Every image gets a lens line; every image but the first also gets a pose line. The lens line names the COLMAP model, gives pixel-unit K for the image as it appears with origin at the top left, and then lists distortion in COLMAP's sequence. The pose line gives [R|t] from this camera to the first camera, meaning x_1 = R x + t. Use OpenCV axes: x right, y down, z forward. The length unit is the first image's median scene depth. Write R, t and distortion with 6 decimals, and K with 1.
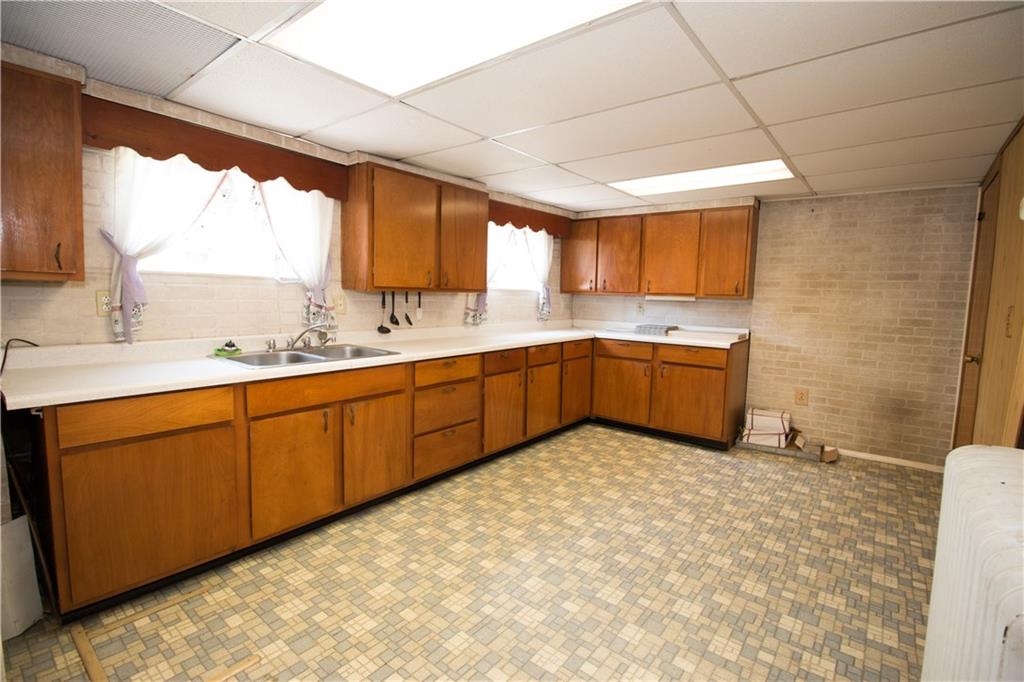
lens RADIAL K [[477.9, 0, 509.9], [0, 477.9, 338.3], [0, 0, 1]] dist [-0.009808, -0.008349]
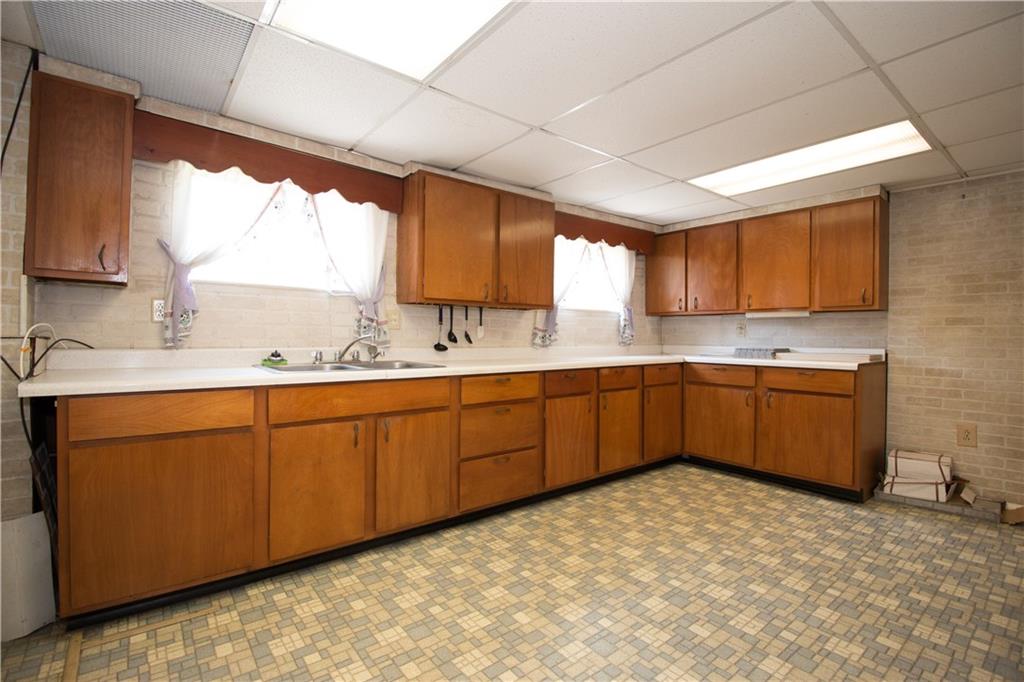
lens RADIAL K [[477.9, 0, 506.9], [0, 477.9, 336.0], [0, 0, 1]] dist [-0.009808, -0.008349]
pose [[0.975207, -0.013610, -0.220878, 0.084174], [-0.007700, 0.995416, -0.095333, 0.055956], [0.221162, 0.094670, 0.970631, 0.123641]]
